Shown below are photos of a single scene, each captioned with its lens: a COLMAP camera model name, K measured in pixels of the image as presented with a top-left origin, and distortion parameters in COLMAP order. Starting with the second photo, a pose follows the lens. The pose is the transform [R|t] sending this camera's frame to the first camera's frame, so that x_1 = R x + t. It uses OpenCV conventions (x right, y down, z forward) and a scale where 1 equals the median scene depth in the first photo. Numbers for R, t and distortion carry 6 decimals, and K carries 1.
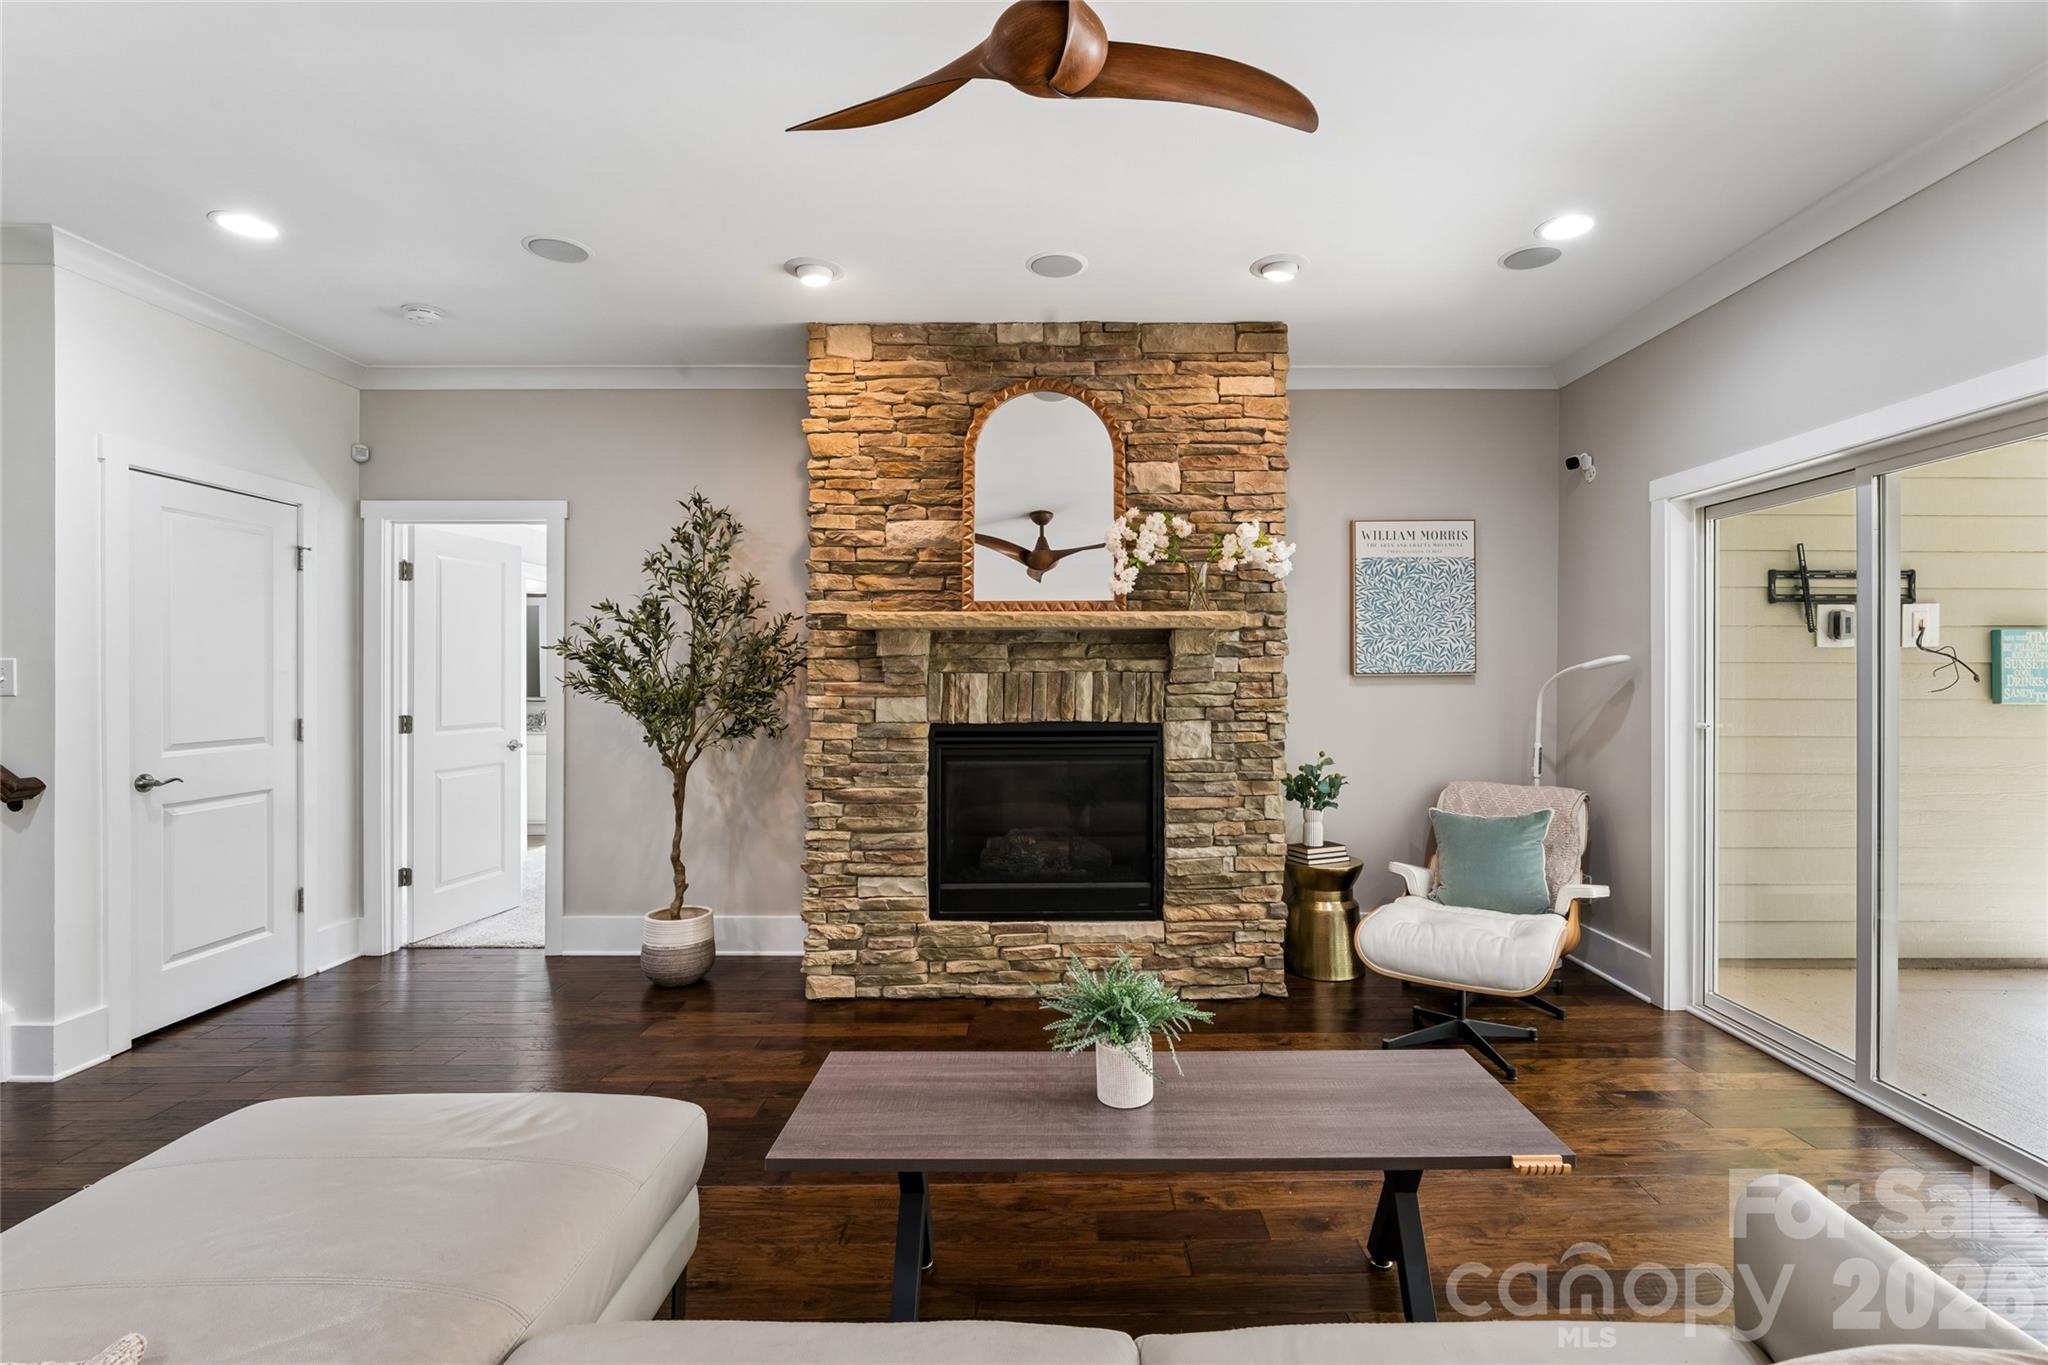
lens RADIAL K [[927.3, 0, 1063.9], [0, 927.3, 679.8], [0, 0, 1]] dist [0.000389, -0.000338]
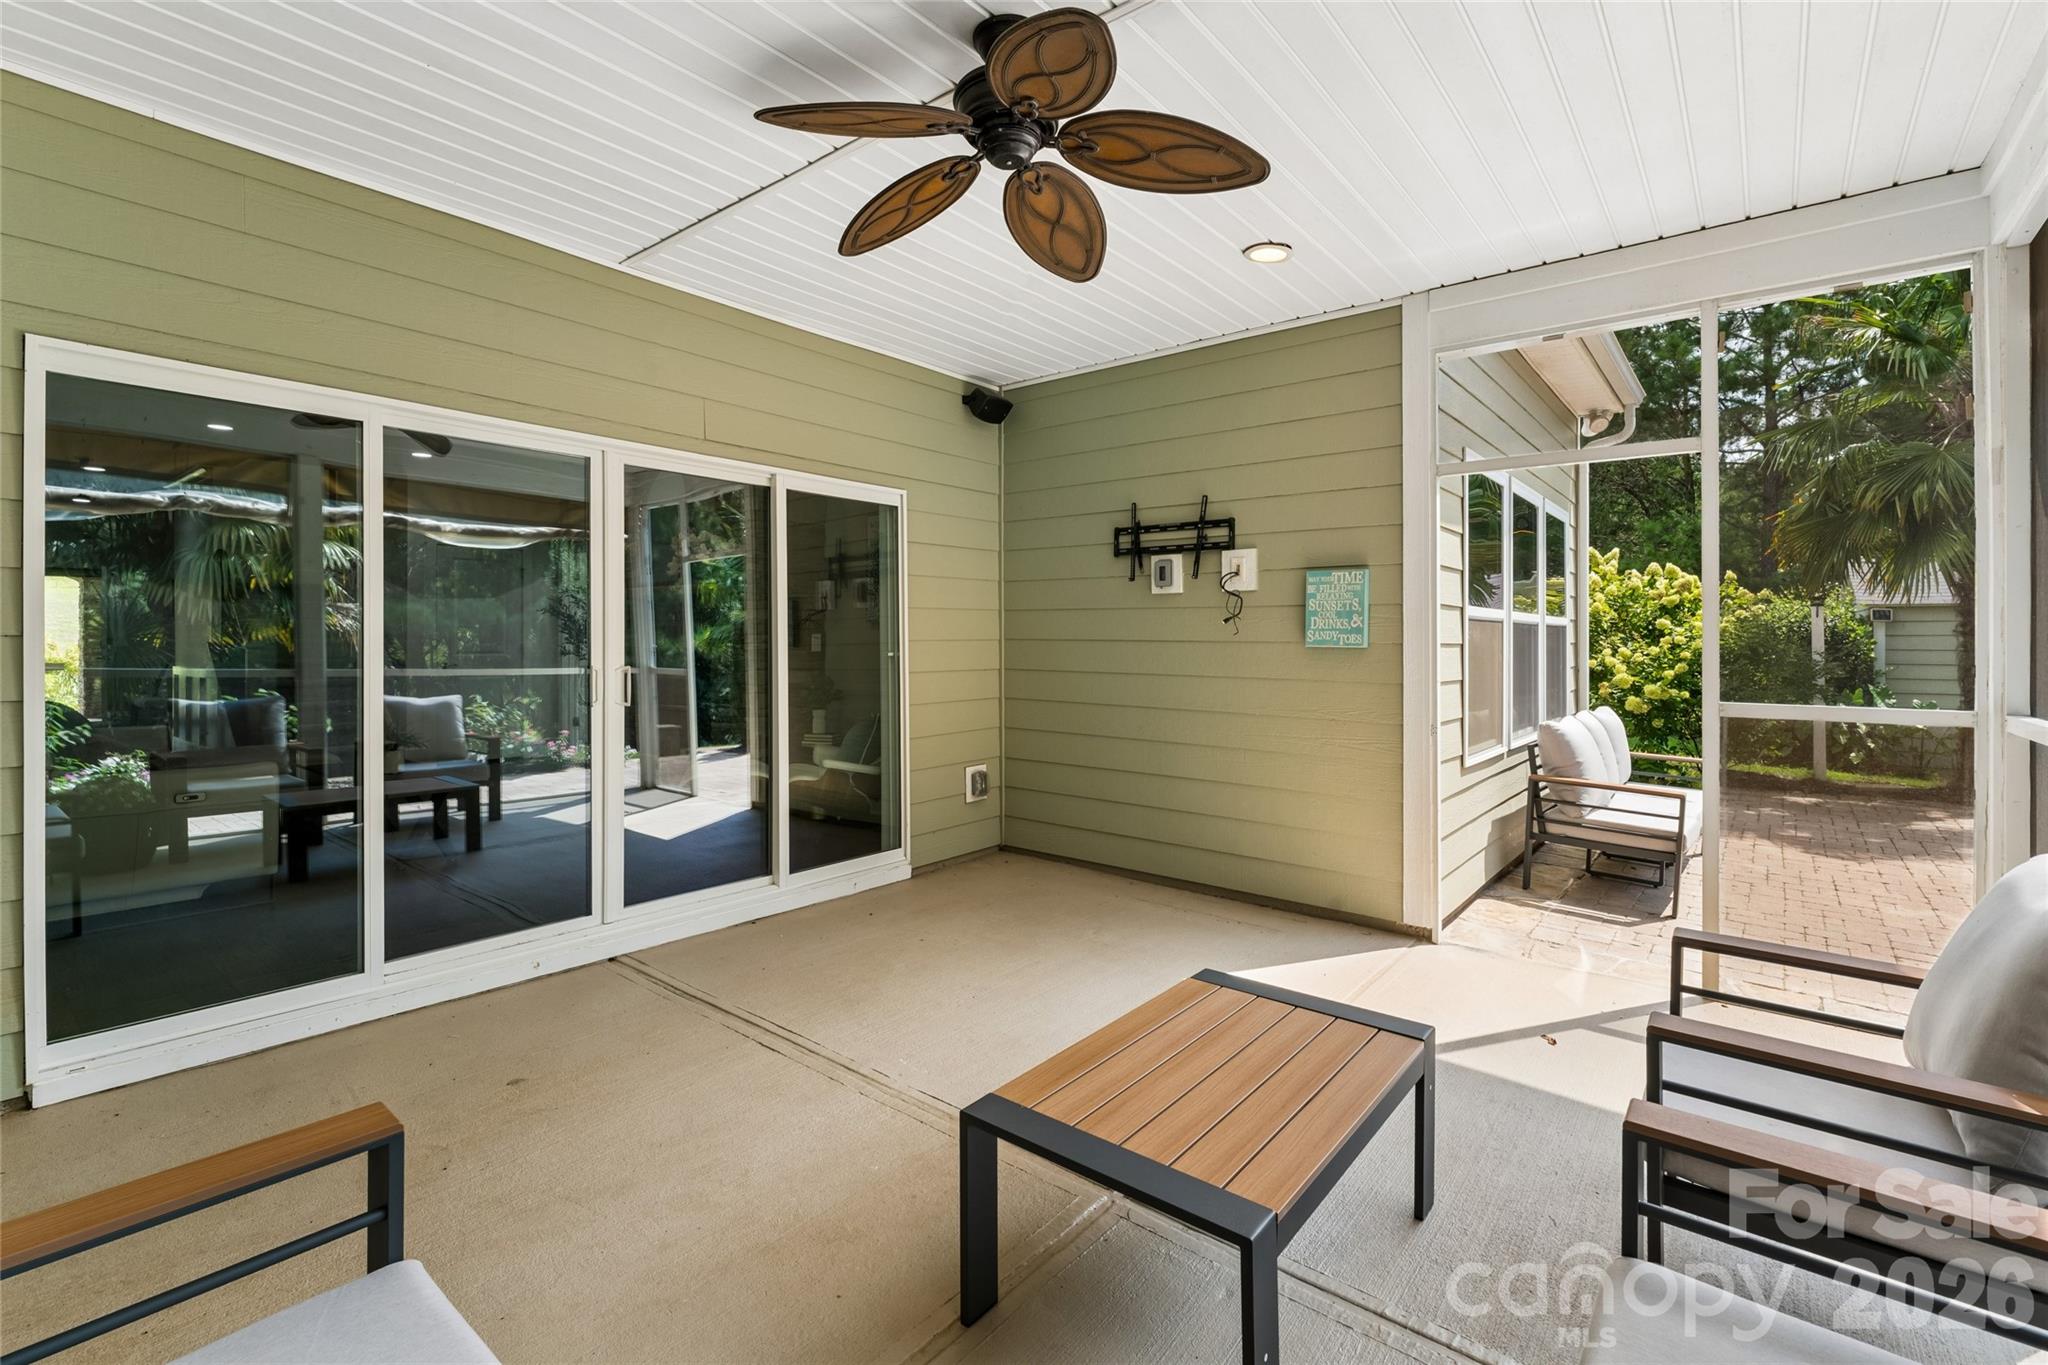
lens RADIAL K [[900.5, 0, 1029.5], [0, 900.5, 638.4], [0, 0, 1]] dist [-0.003146, -0.000452]
pose [[0.762491, 0.005687, -0.646974, 1.628059], [-0.006892, 0.999976, 0.000667, 0.021741], [0.646963, 0.003951, 0.762512, 0.089352]]
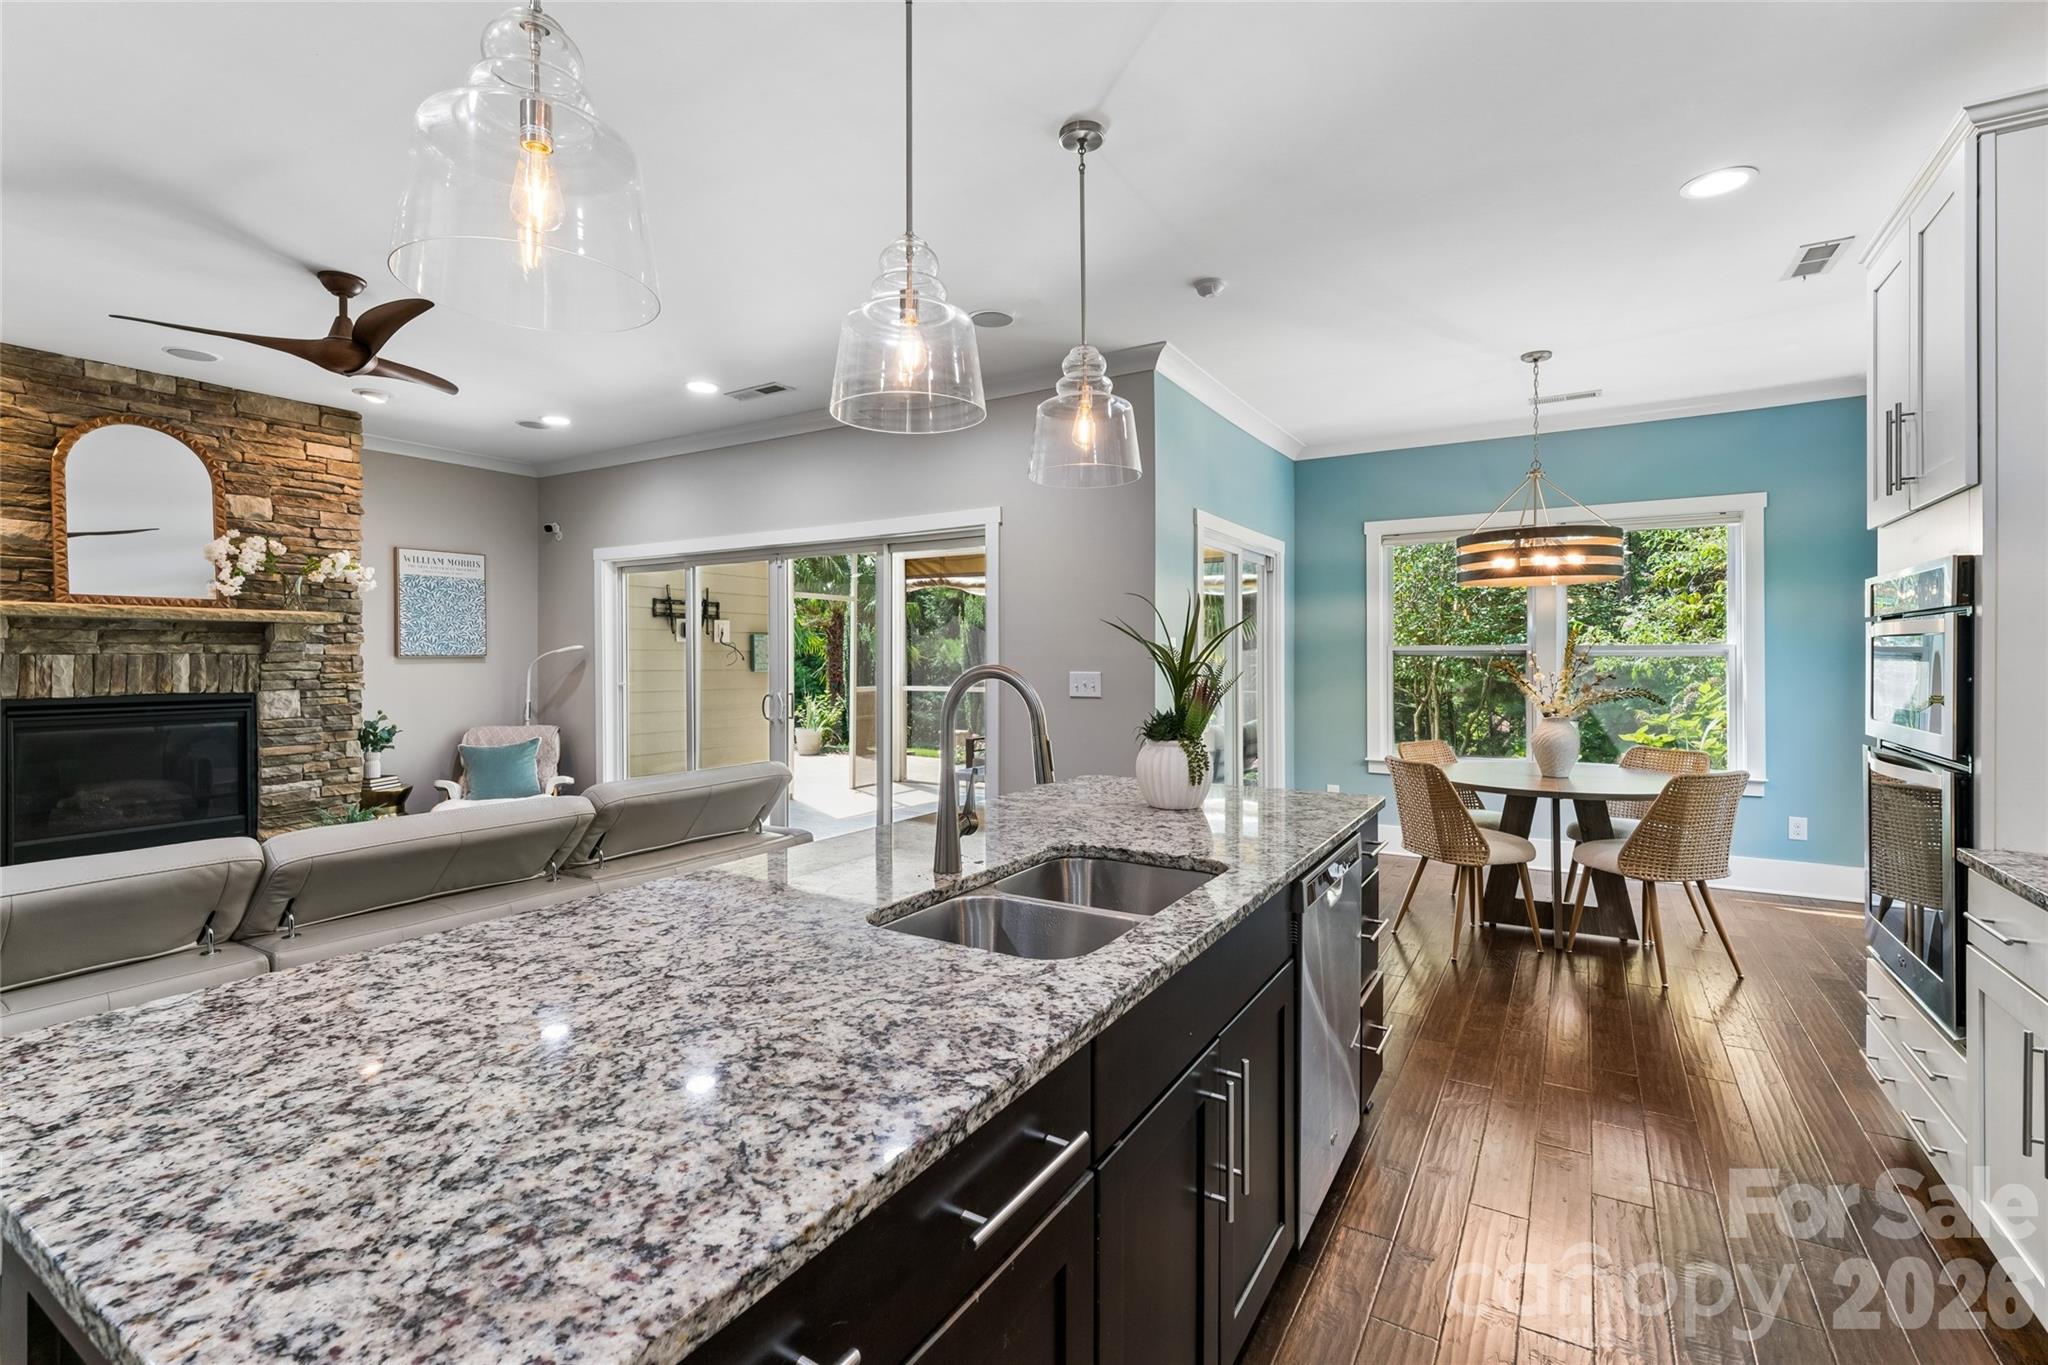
lens RADIAL K [[927.3, 0, 1020.8], [0, 927.3, 660.3], [0, 0, 1]] dist [0.000389, -0.000338]
pose [[0.530880, -0.002518, 0.847443, -0.441717], [0.005562, 0.999984, -0.000513, 0.007239], [-0.847429, 0.004986, 0.530886, -0.640481]]
